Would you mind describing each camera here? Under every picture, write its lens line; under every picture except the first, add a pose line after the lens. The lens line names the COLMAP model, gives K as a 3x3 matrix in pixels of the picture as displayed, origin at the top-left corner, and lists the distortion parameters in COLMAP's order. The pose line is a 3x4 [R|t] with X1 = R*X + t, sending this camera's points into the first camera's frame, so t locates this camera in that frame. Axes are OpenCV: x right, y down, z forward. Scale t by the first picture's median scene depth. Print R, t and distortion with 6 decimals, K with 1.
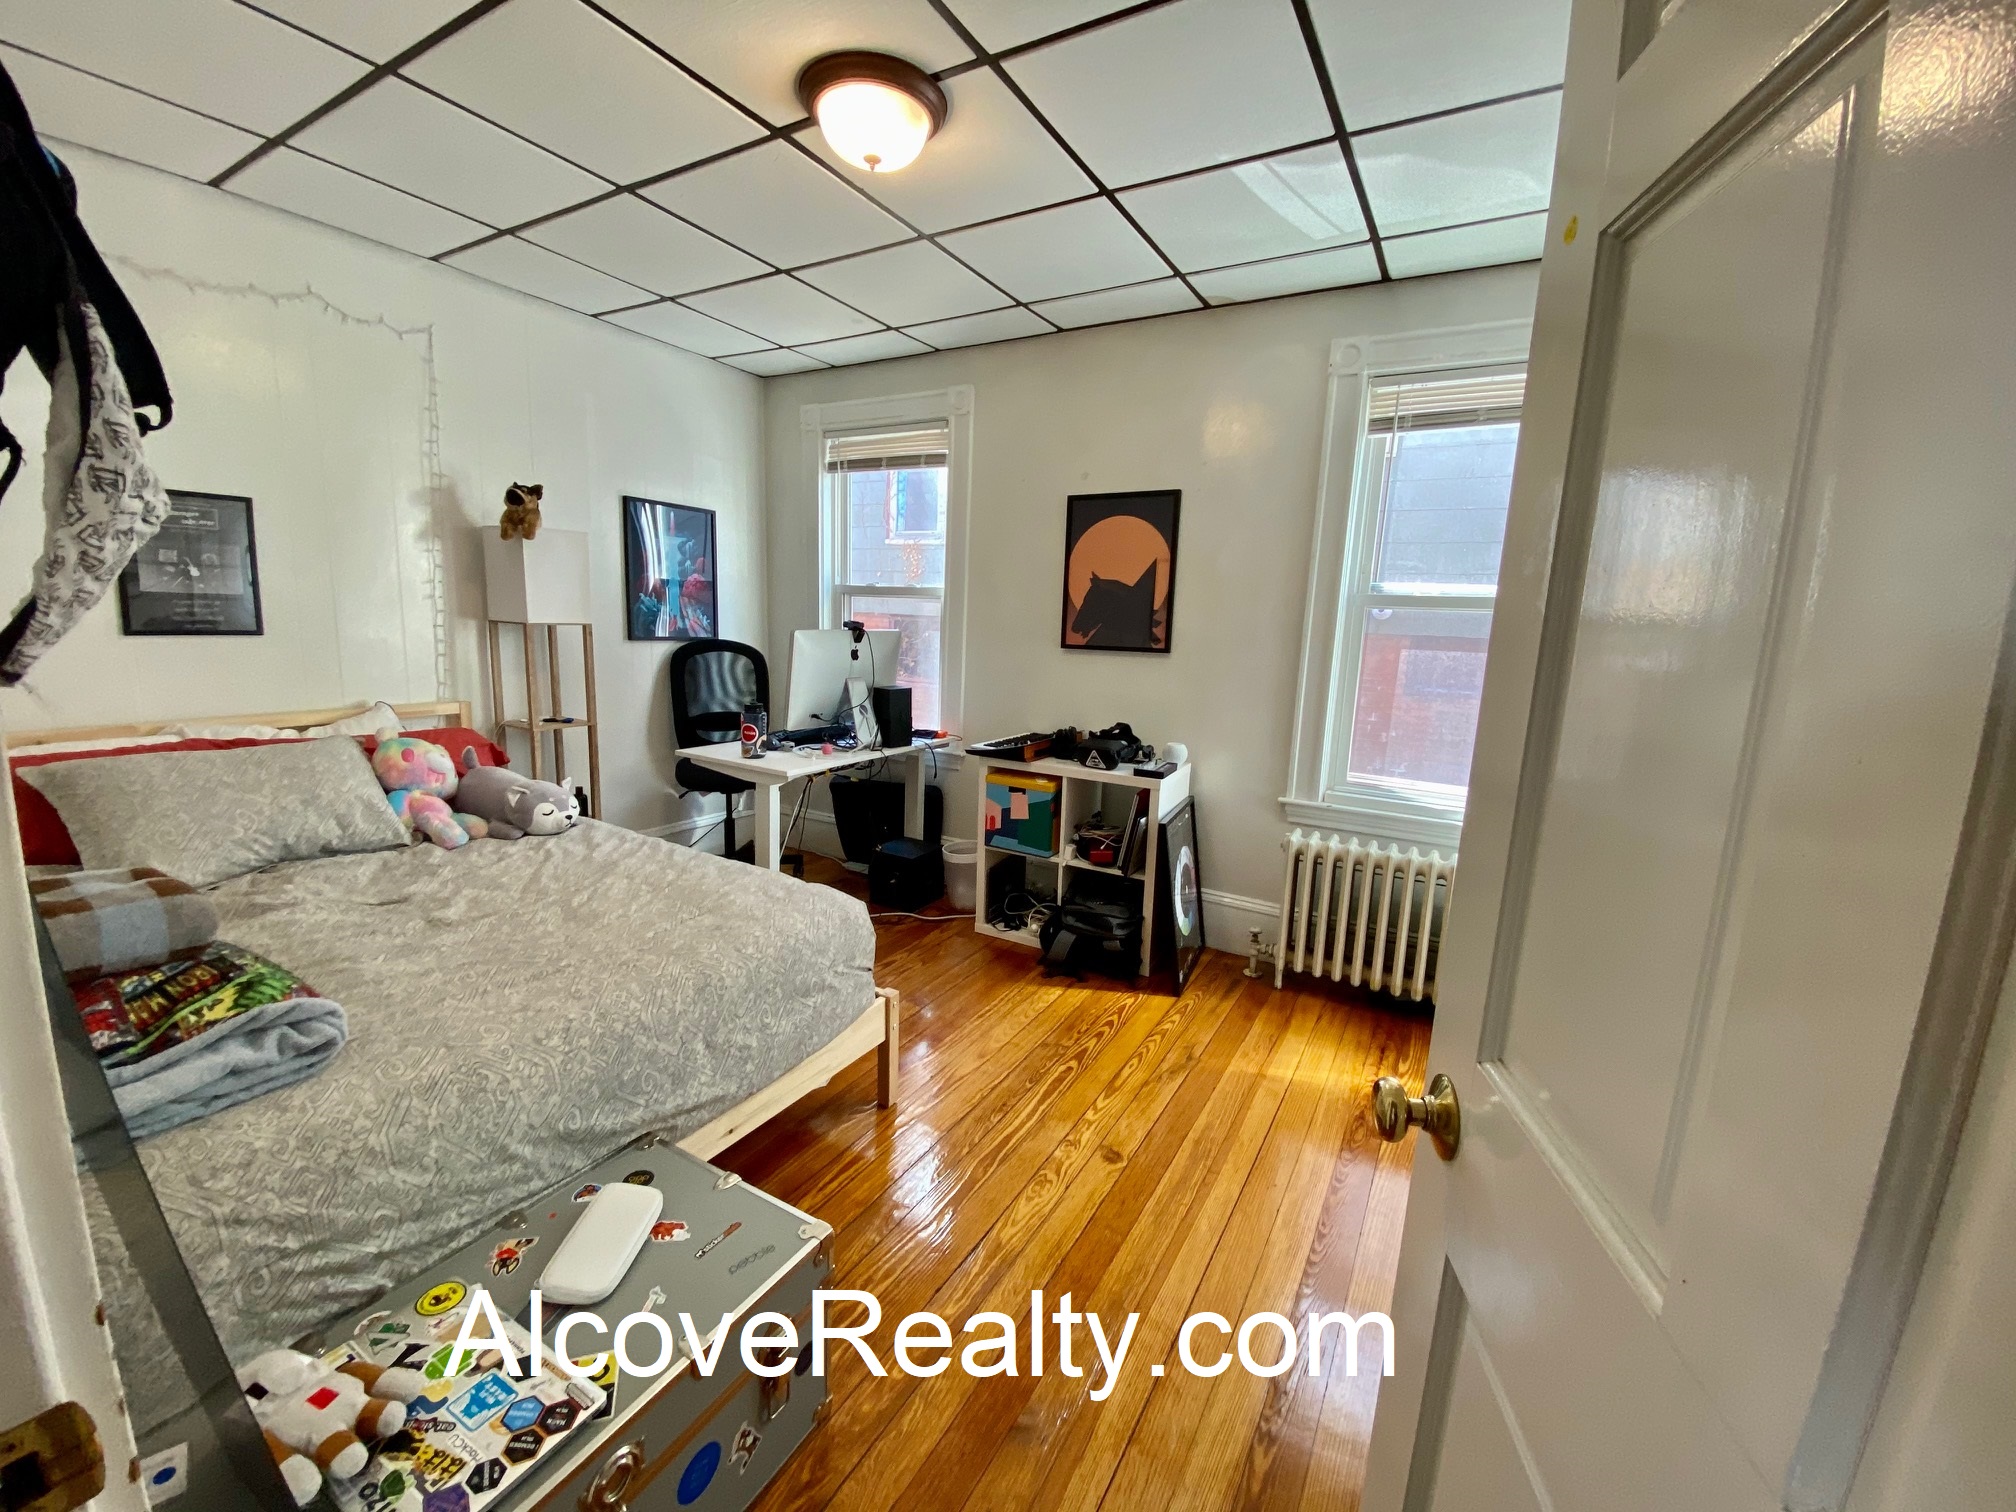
lens RADIAL K [[823.8, 0, 991.2], [0, 823.8, 753.3], [0, 0, 1]] dist [-0.000707, -0.000337]
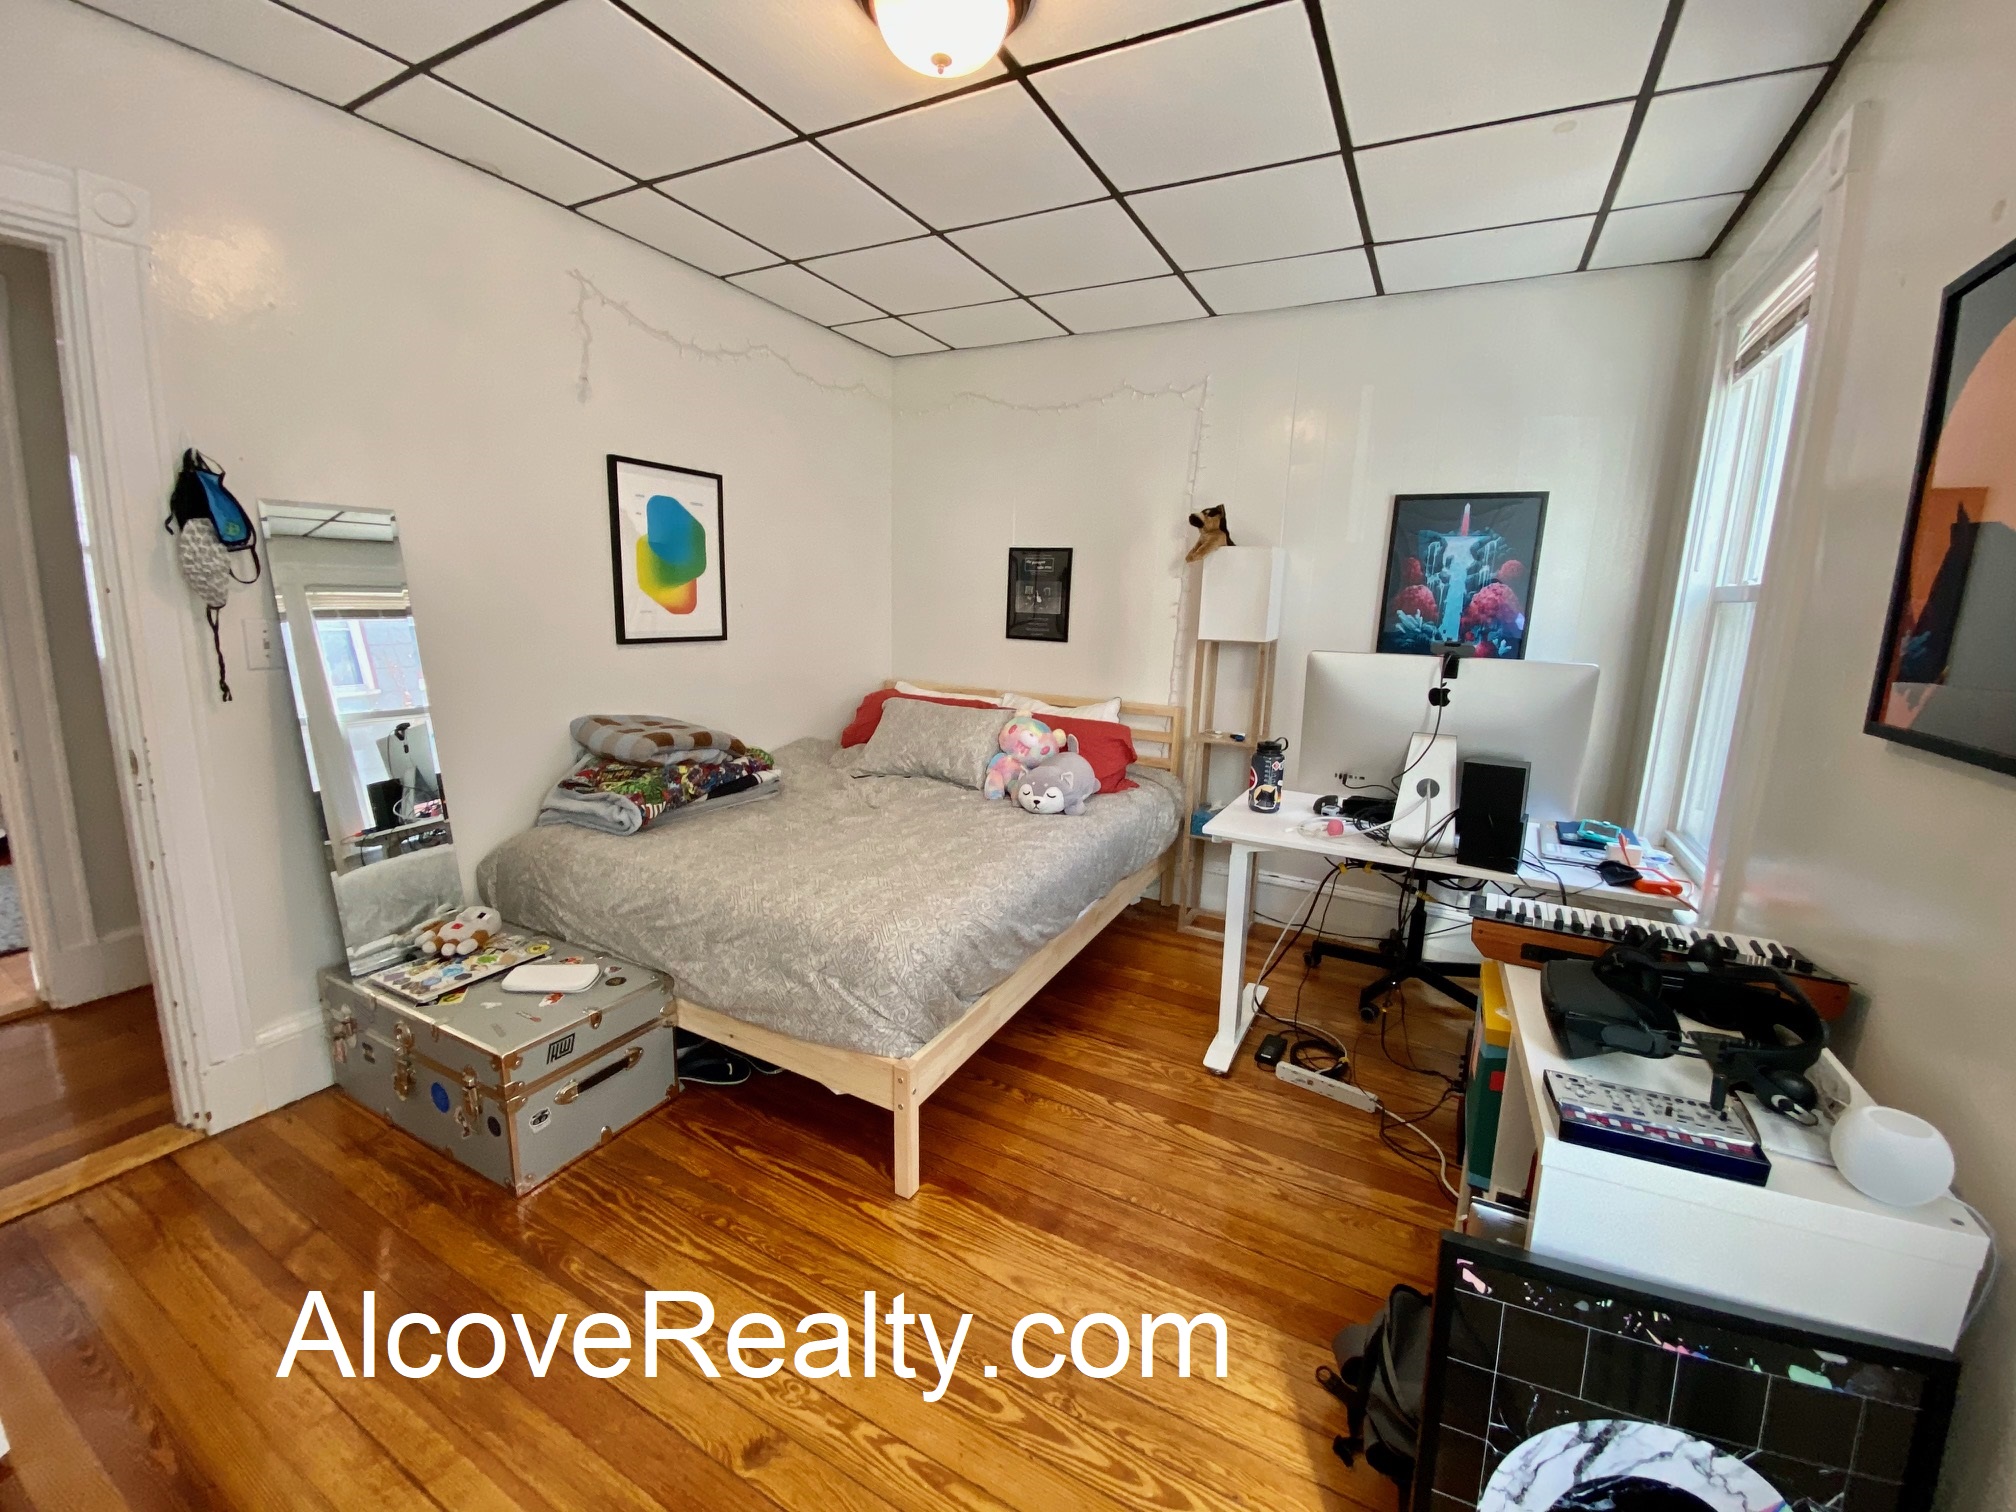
lens RADIAL K [[823.8, 0, 991.2], [0, 823.8, 753.3], [0, 0, 1]] dist [-0.000707, -0.000337]
pose [[0.042626, 0.138742, -0.989411, 0.488062], [-0.207145, 0.970019, 0.127099, -0.099007], [0.977381, 0.199534, 0.070088, 0.719077]]
